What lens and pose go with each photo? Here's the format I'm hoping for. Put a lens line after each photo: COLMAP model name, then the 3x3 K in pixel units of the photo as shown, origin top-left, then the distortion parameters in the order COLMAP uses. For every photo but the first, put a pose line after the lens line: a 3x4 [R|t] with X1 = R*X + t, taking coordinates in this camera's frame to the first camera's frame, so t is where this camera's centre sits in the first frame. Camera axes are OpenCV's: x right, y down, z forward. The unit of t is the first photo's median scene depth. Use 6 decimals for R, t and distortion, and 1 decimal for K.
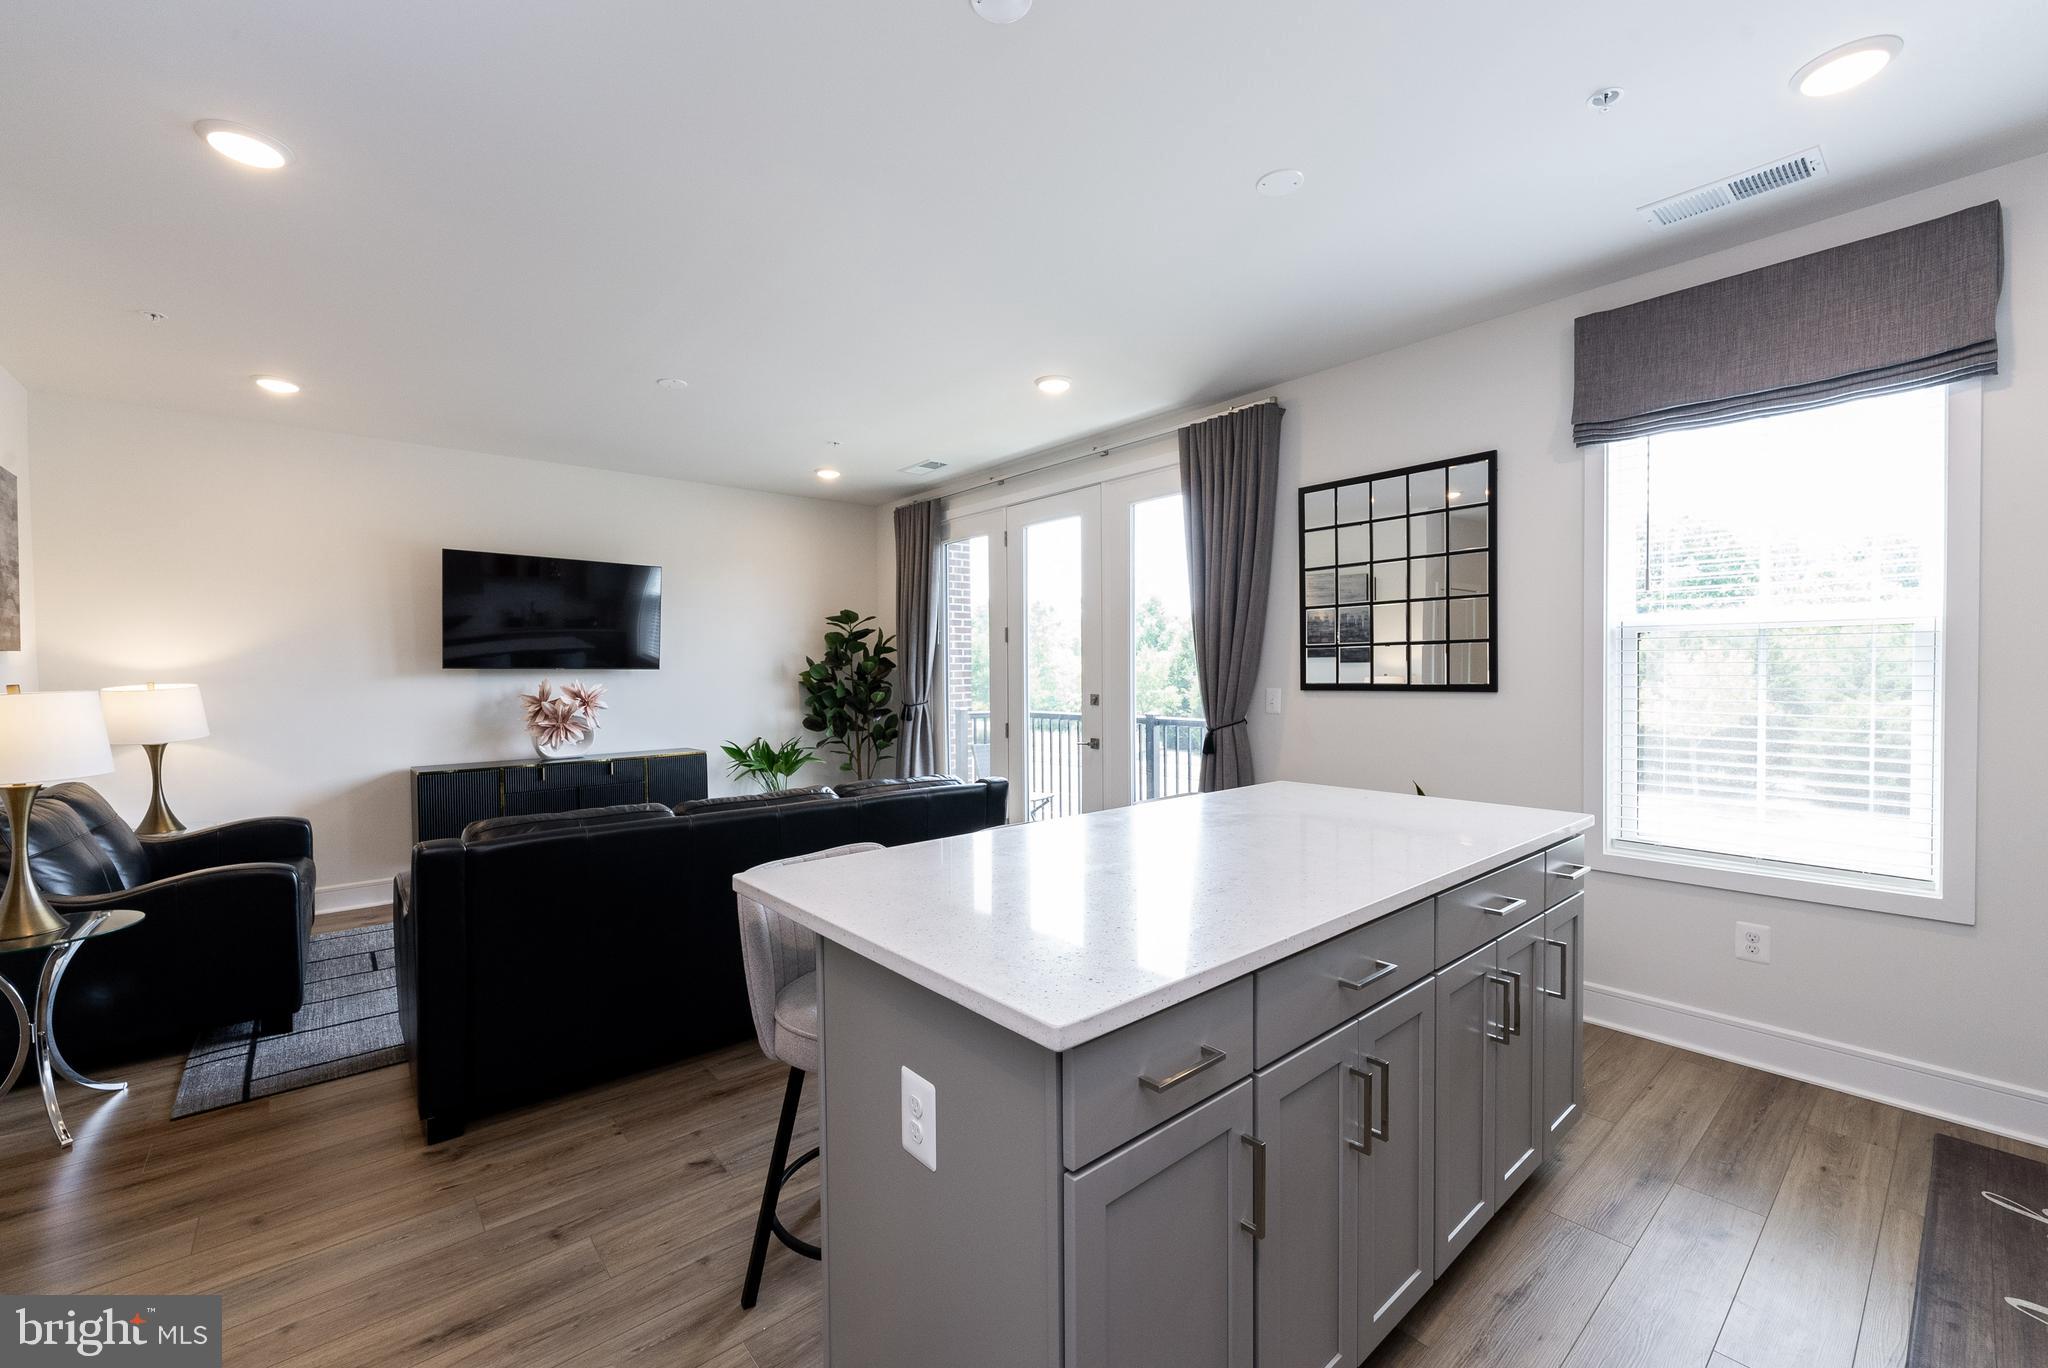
lens RADIAL K [[831.8, 0, 1027.0], [0, 831.8, 688.2], [0, 0, 1]] dist [0.006177, -0.001078]
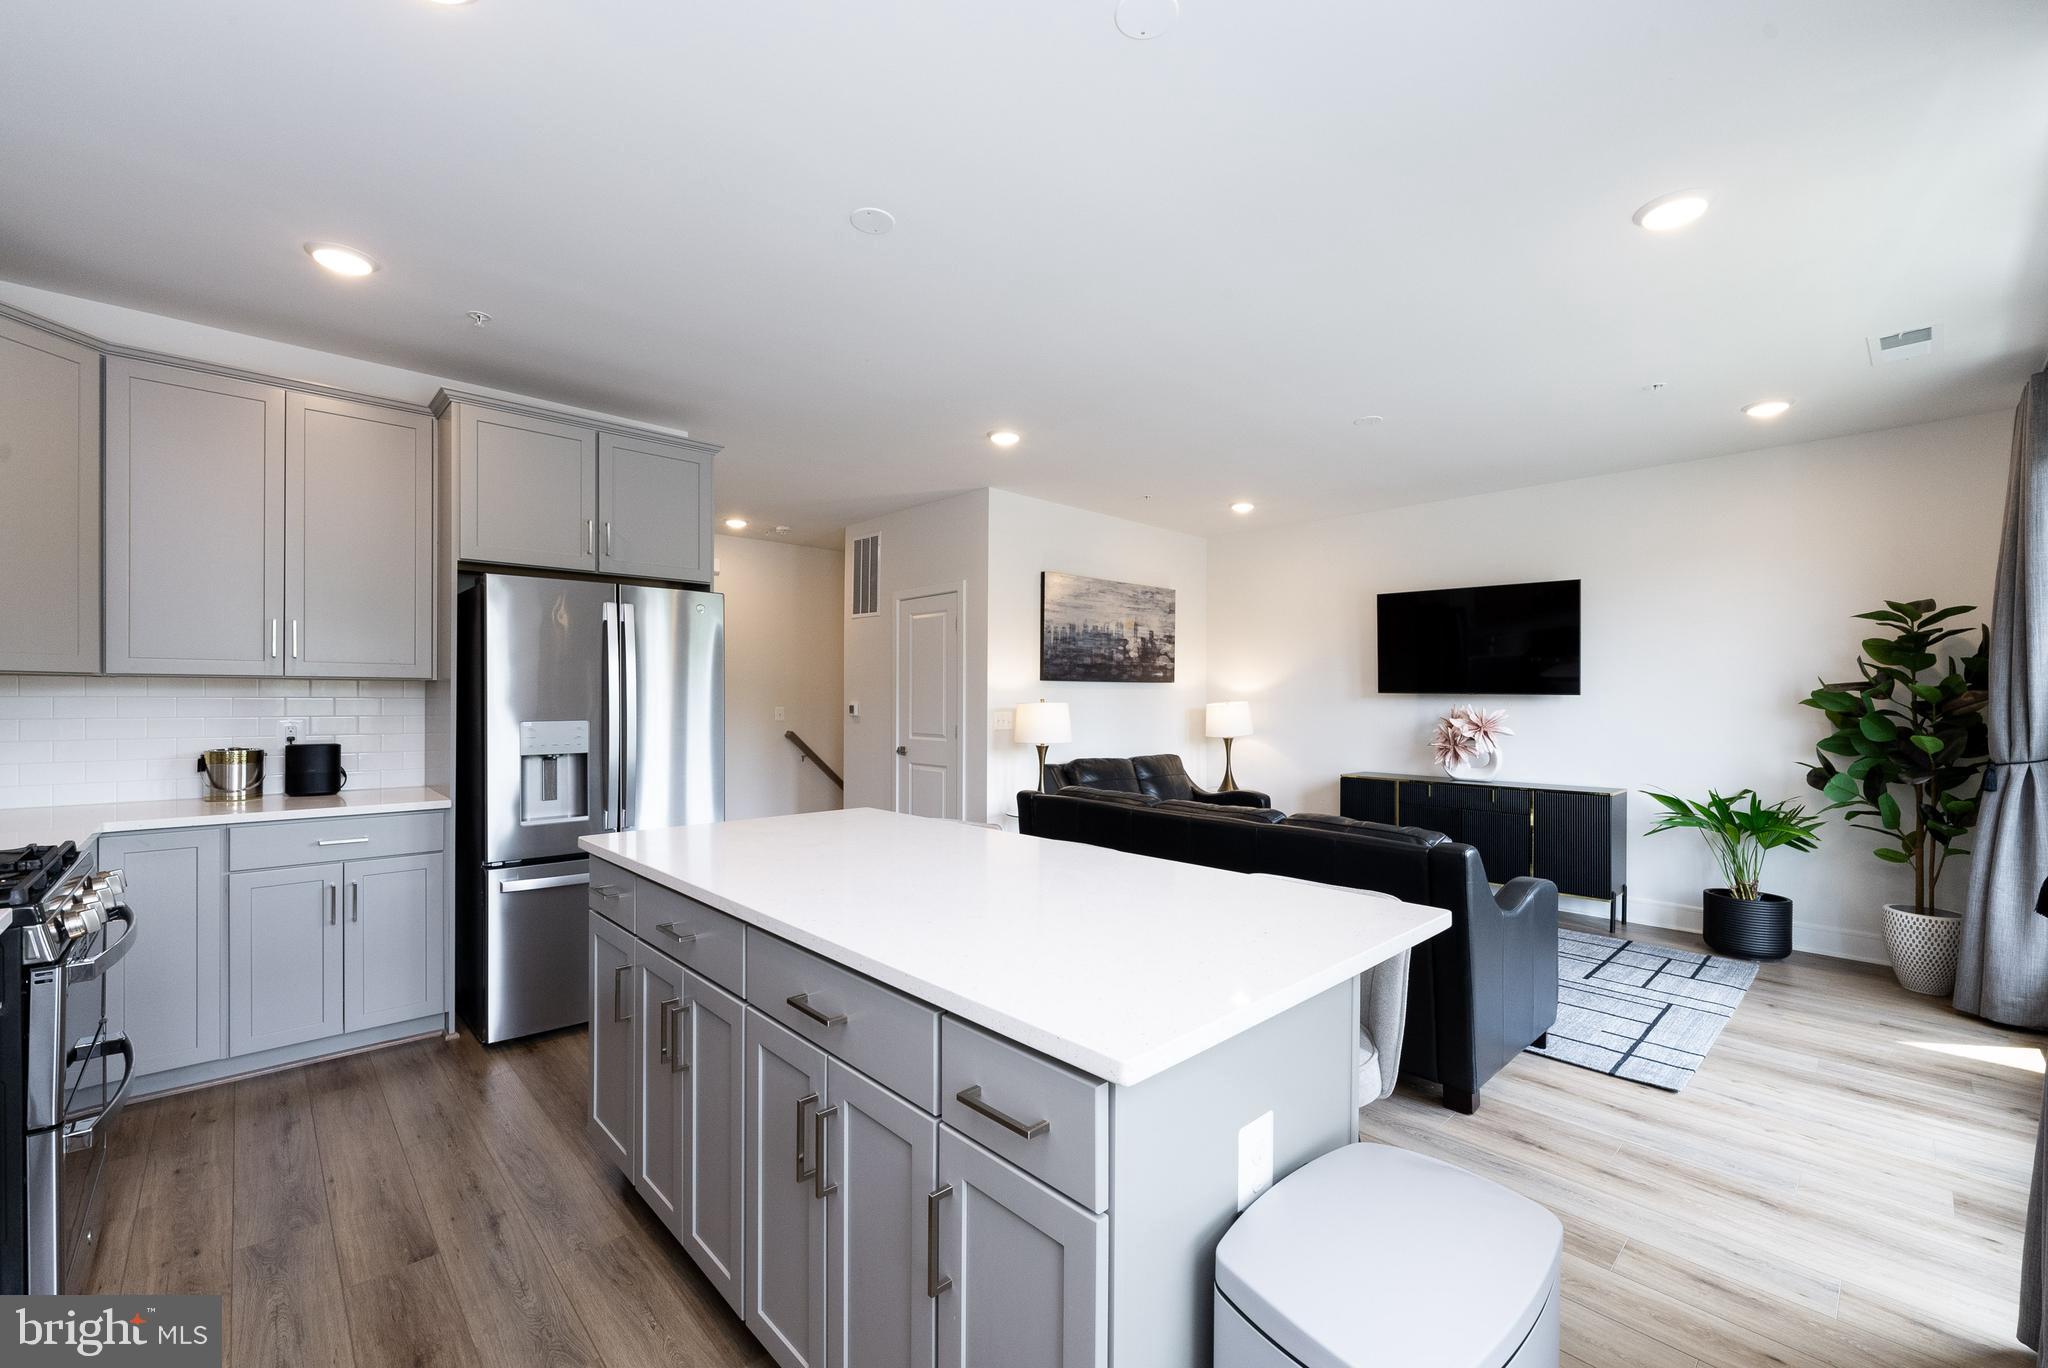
lens RADIAL K [[831.8, 0, 1006.9], [0, 831.8, 707.3], [0, 0, 1]] dist [0.006177, -0.001078]
pose [[0.030223, 0.021108, -0.999320, 0.456304], [-0.027224, 0.999423, 0.020287, -0.011776], [0.999172, 0.026592, 0.030780, 0.387234]]
